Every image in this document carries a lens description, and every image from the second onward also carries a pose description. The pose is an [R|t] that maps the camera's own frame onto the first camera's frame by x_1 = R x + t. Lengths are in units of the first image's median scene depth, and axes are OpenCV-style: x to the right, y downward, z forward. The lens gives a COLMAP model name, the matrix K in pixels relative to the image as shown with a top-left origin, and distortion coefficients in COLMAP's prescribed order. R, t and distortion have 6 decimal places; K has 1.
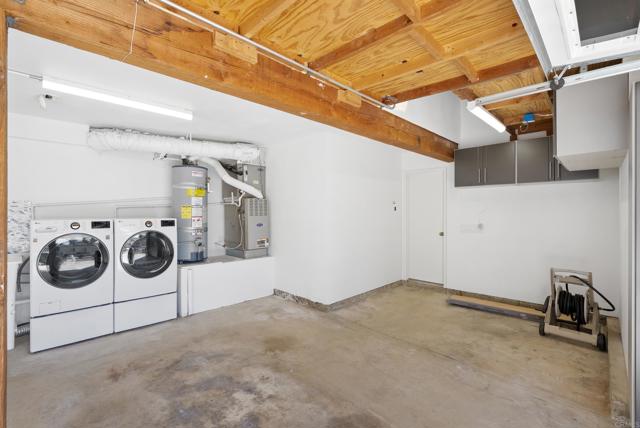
lens RADIAL K [[291.4, 0, 320.0], [0, 291.4, 214.0], [0, 0, 1]] dist [-0.003259, 0.000439]
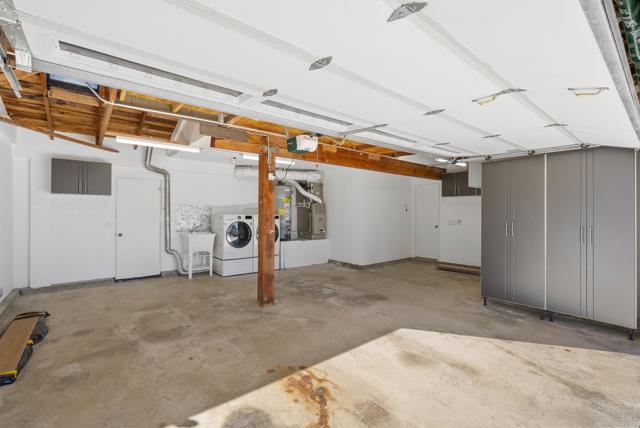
lens RADIAL K [[291.4, 0, 320.0], [0, 291.4, 214.0], [0, 0, 1]] dist [-0.003259, 0.000439]
pose [[0.994421, 0.005794, -0.105323, -0.037418], [-0.006218, 0.999974, -0.003693, 0.013075], [0.105299, 0.004327, 0.994431, -0.652756]]
